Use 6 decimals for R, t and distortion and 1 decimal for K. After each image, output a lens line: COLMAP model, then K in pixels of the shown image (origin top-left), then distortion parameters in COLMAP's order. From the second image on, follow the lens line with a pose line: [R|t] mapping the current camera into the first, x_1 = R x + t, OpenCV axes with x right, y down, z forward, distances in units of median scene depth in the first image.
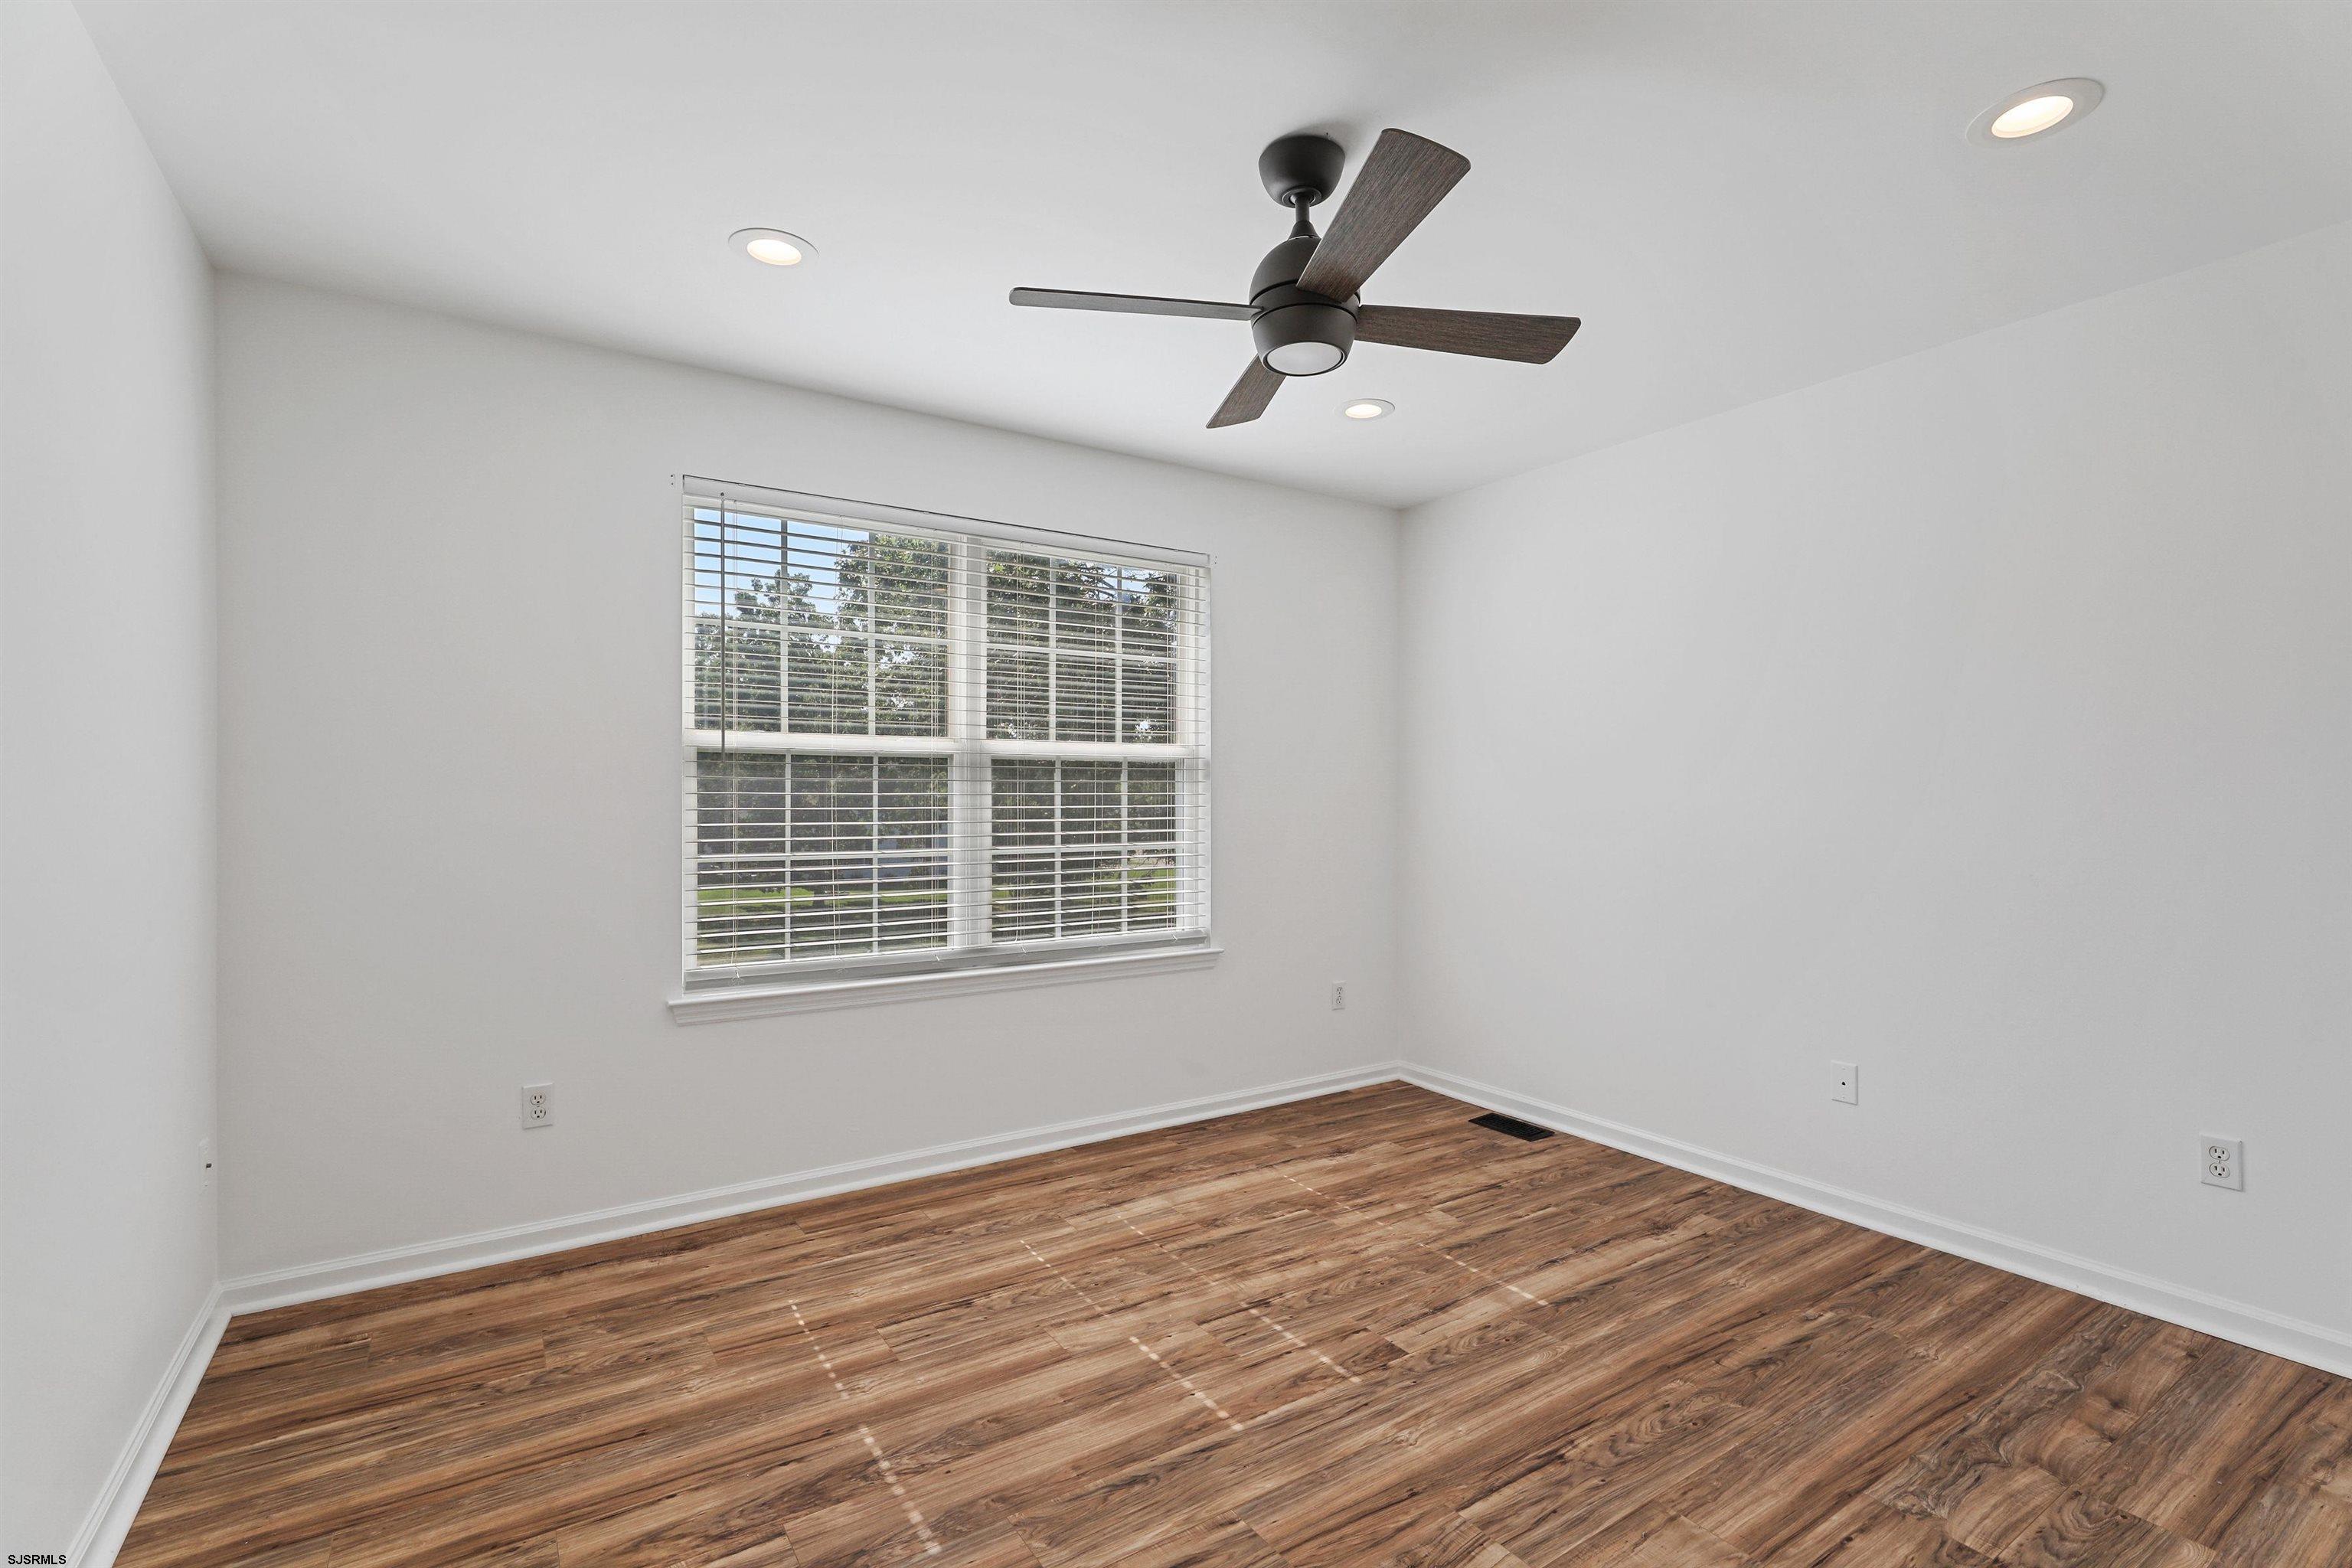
lens RADIAL K [[1061.7, 0, 1173.4], [0, 1061.7, 789.8], [0, 0, 1]] dist [0.005790, -0.002948]
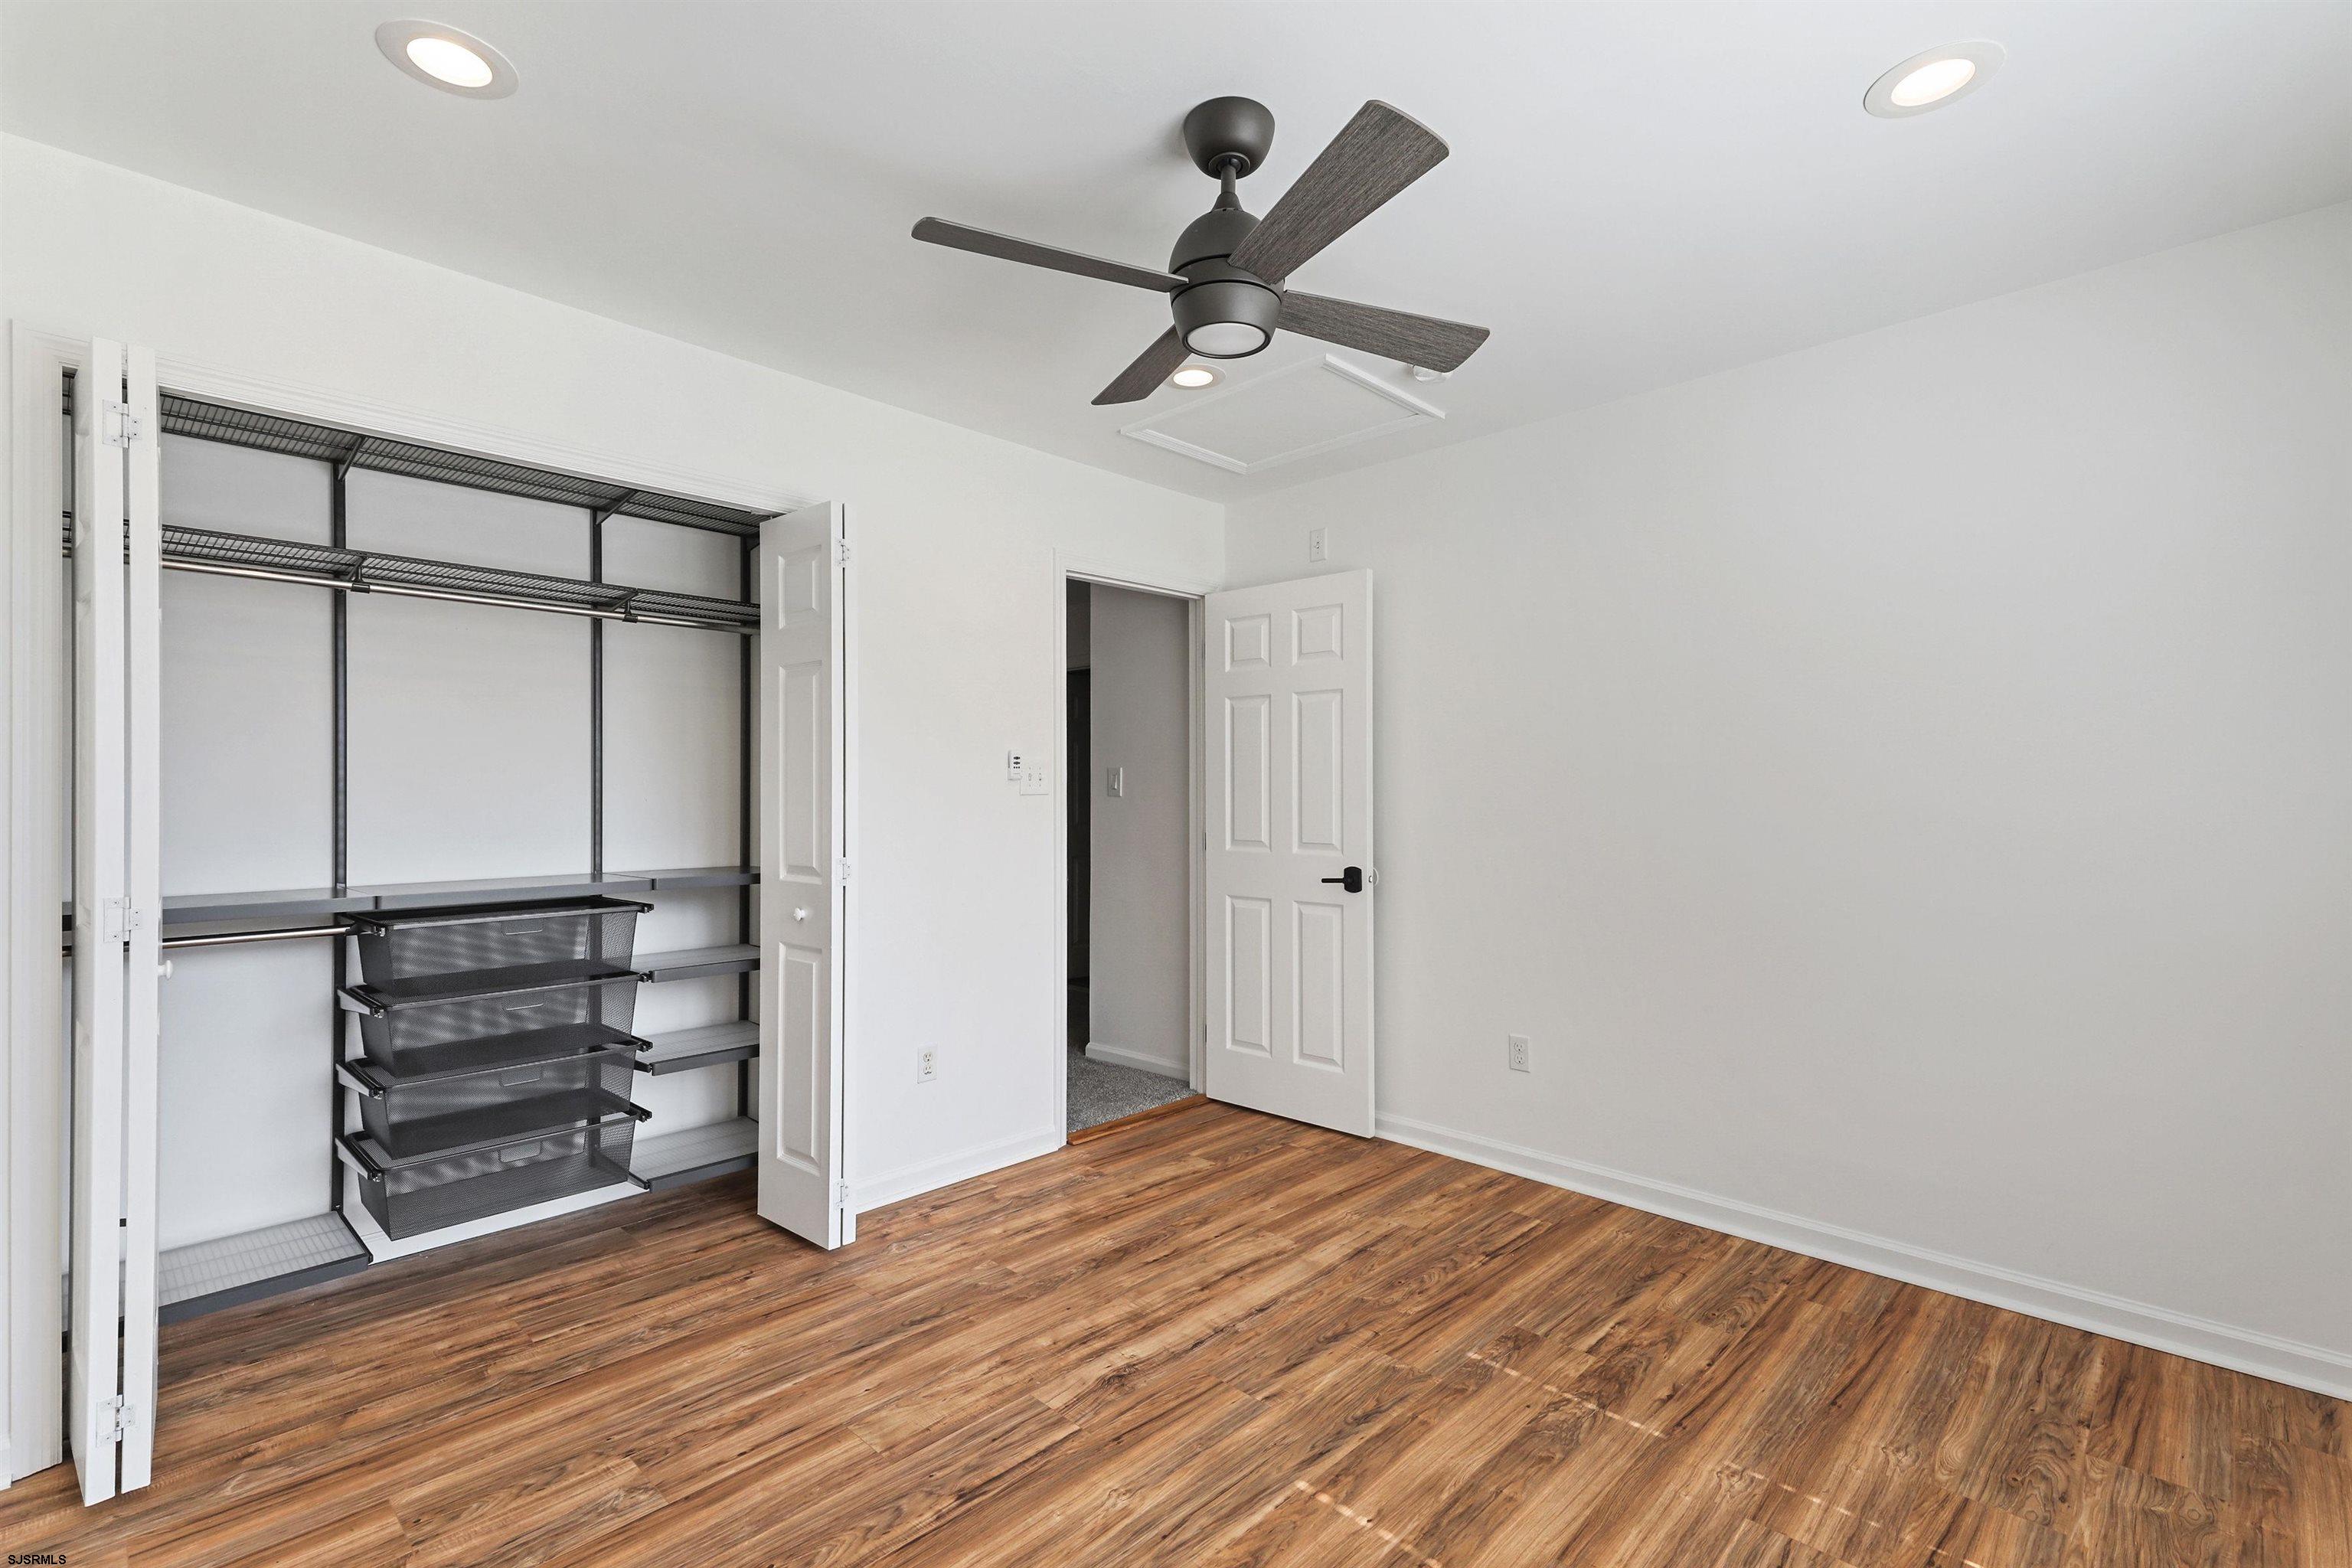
lens RADIAL K [[1061.7, 0, 1178.1], [0, 1061.7, 784.5], [0, 0, 1]] dist [0.005790, -0.002948]
pose [[-0.974378, -0.002806, -0.224901, 0.394268], [-0.000514, 0.999947, -0.010246, 0.003202], [0.224918, -0.009868, -0.974328, 1.993028]]
